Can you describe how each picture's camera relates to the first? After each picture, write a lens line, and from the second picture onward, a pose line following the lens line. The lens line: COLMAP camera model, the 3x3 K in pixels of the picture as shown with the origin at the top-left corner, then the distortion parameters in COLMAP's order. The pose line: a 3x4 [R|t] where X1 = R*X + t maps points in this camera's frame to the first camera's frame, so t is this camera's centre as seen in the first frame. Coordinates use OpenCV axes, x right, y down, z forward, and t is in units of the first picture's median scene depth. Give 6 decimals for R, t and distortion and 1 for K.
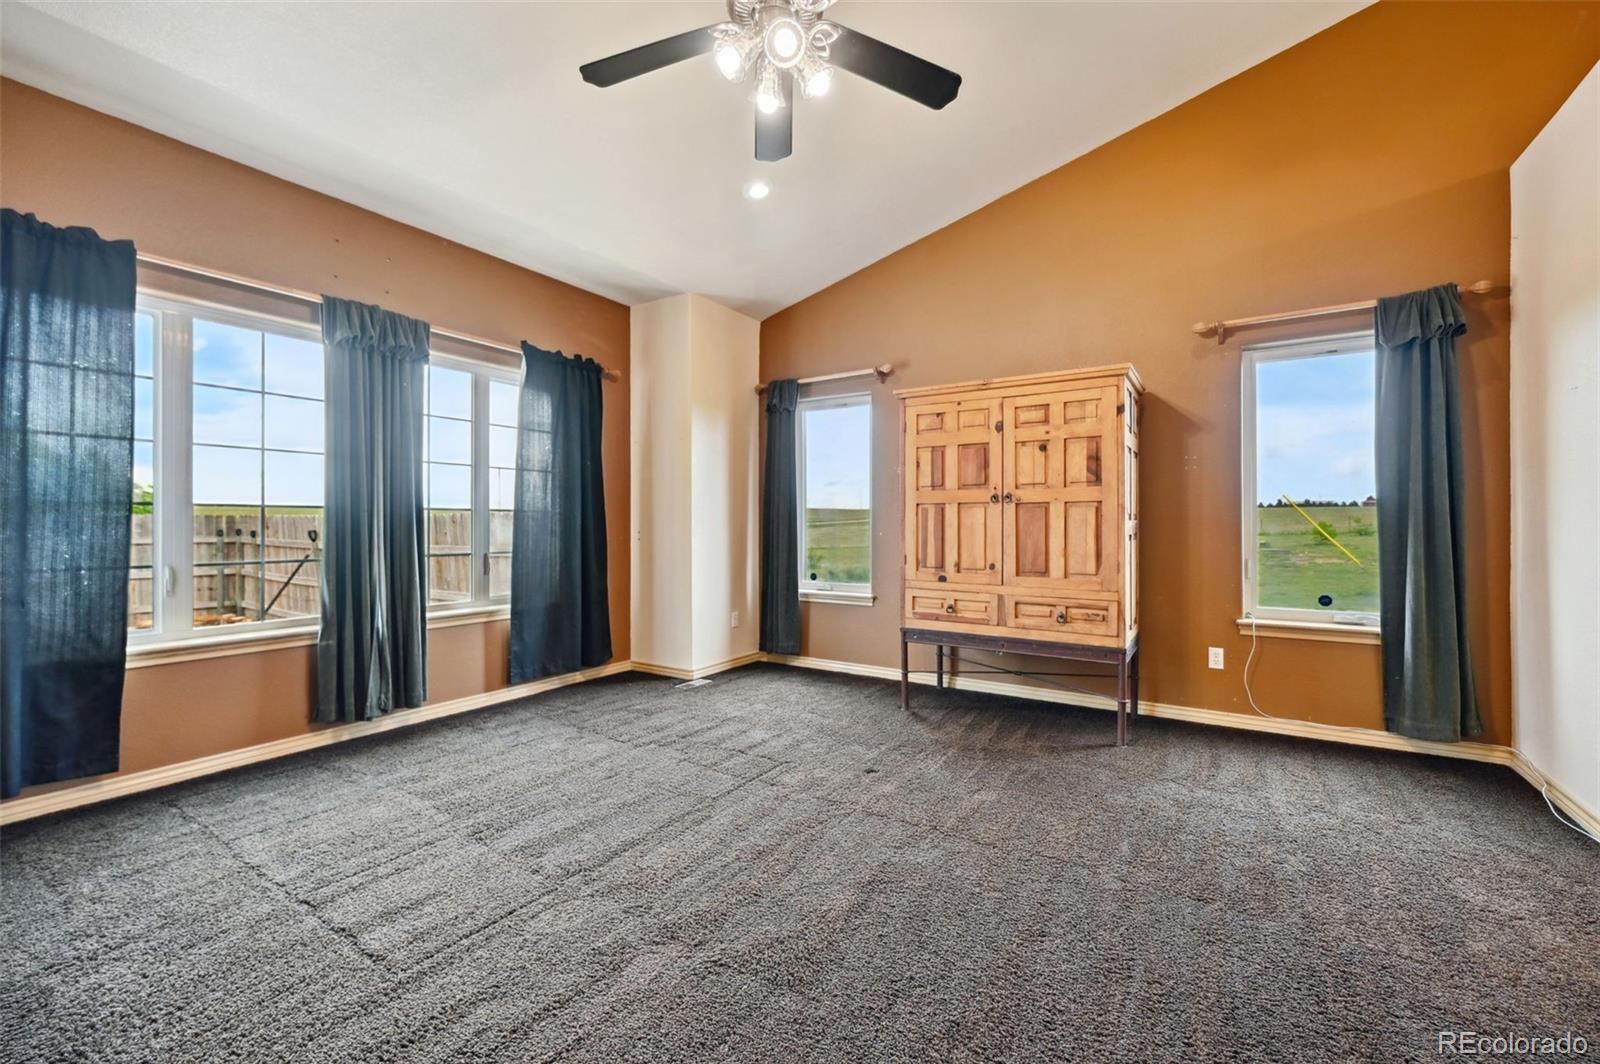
lens RADIAL K [[636.4, 0, 825.9], [0, 636.4, 533.9], [0, 0, 1]] dist [-0.001962, -0.000232]
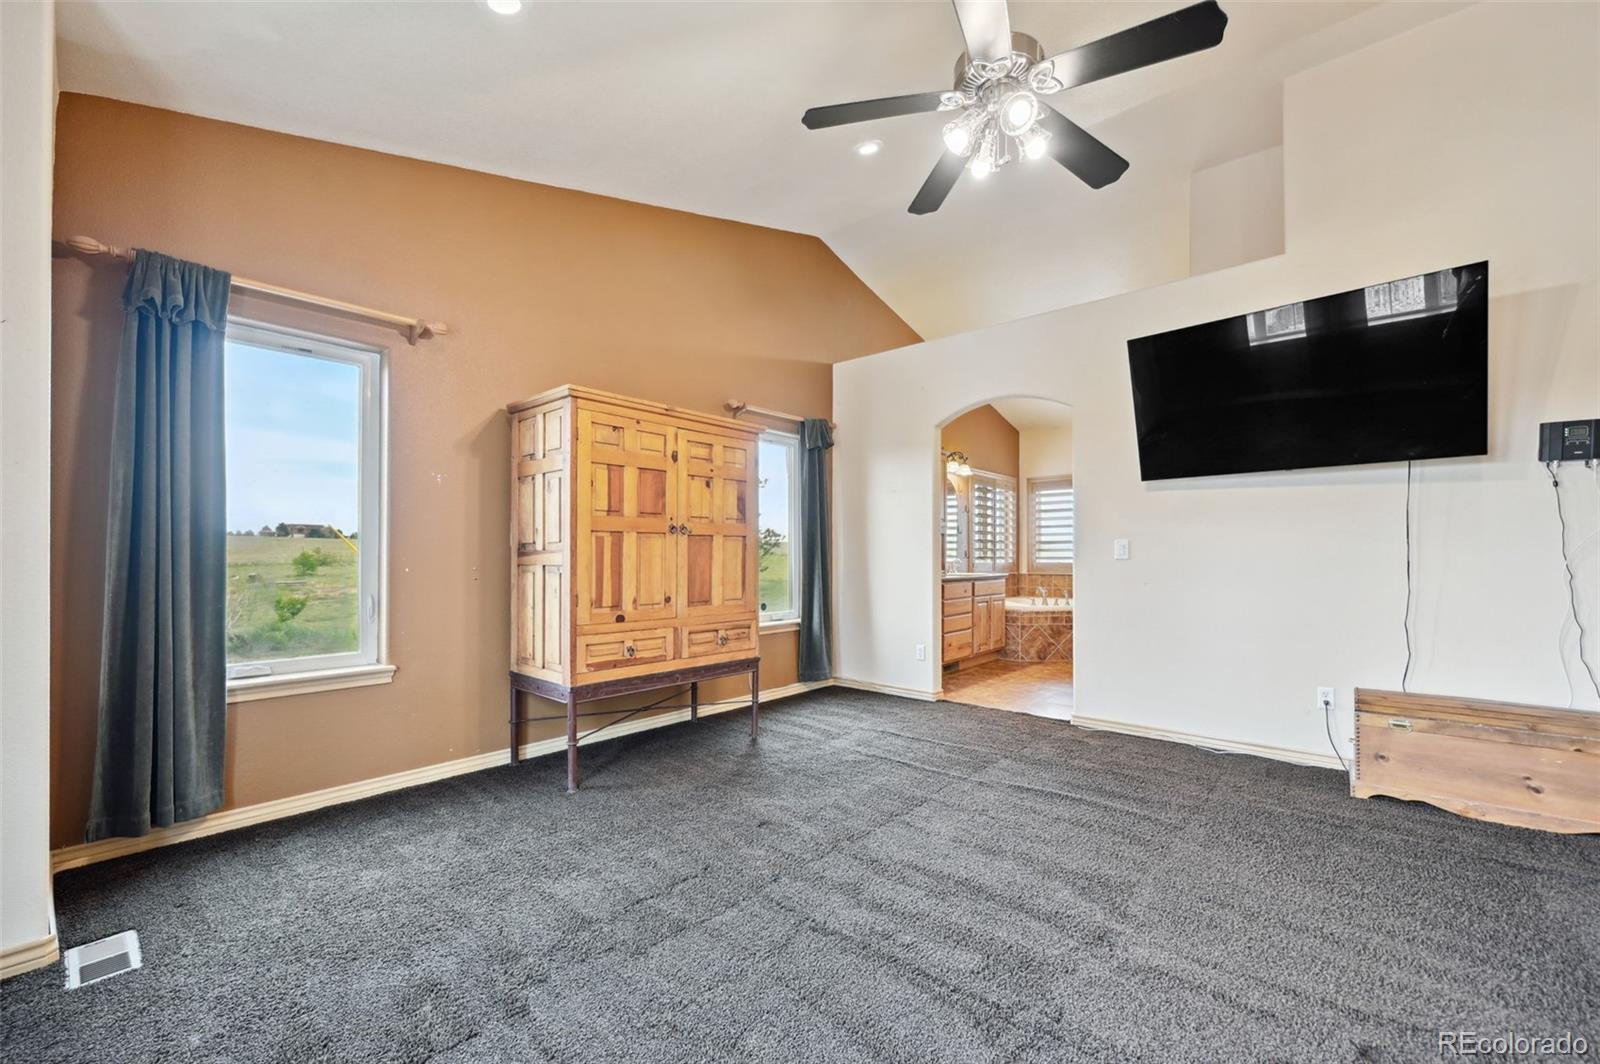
lens RADIAL K [[658.2, 0, 804.3], [0, 658.2, 554.7], [0, 0, 1]] dist [-0.000290, 0.000024]
pose [[0.158282, -0.000878, 0.987393, -0.697324], [0.015615, 0.999877, -0.001614, -0.011740], [-0.987270, 0.015673, 0.158277, 0.642129]]
